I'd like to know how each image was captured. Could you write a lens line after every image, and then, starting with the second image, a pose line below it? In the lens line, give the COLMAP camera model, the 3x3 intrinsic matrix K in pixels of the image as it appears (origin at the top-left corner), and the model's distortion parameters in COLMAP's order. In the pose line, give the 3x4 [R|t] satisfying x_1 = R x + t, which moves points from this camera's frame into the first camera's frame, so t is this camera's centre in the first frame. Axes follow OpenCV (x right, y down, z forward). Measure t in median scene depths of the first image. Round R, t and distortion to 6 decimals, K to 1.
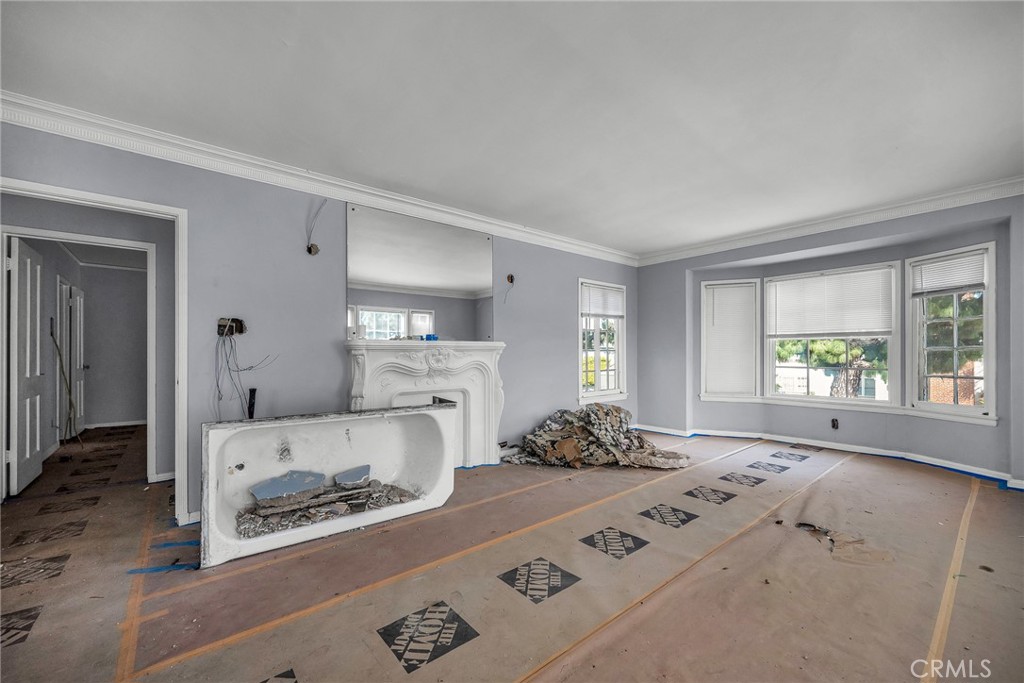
lens RADIAL K [[414.3, 0, 516.6], [0, 414.3, 353.1], [0, 0, 1]] dist [-0.001967, -0.000198]
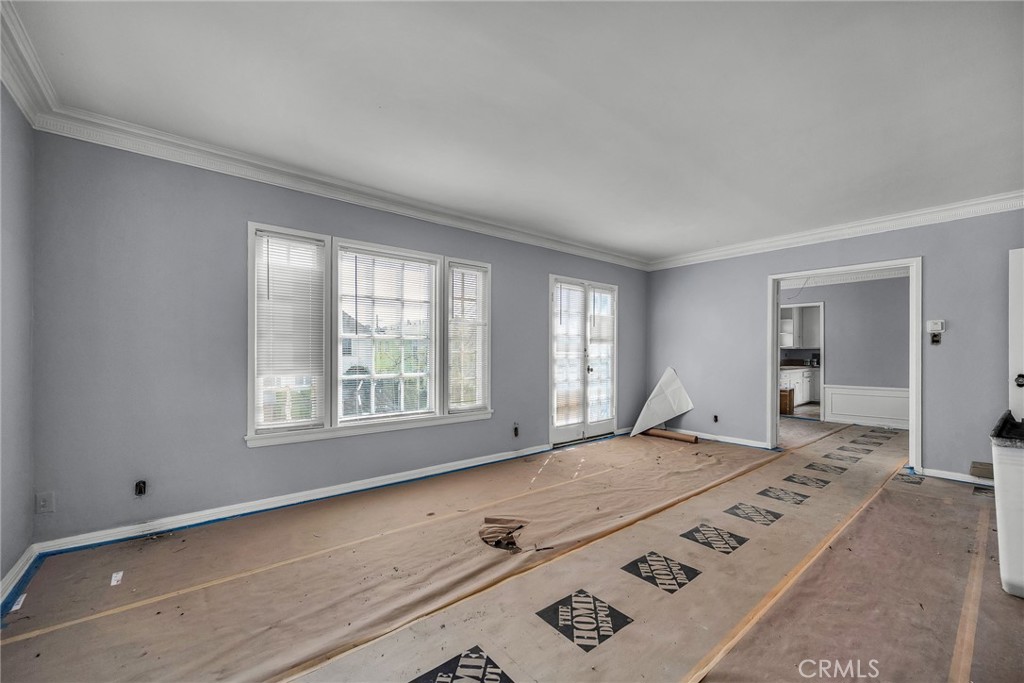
lens RADIAL K [[414.3, 0, 516.6], [0, 414.3, 353.1], [0, 0, 1]] dist [-0.001967, -0.000198]
pose [[-0.999999, 0.001022, -0.000390, 0.741008], [0.001023, 0.999999, -0.000603, -0.010385], [0.000390, -0.000603, -1.000000, 2.063893]]
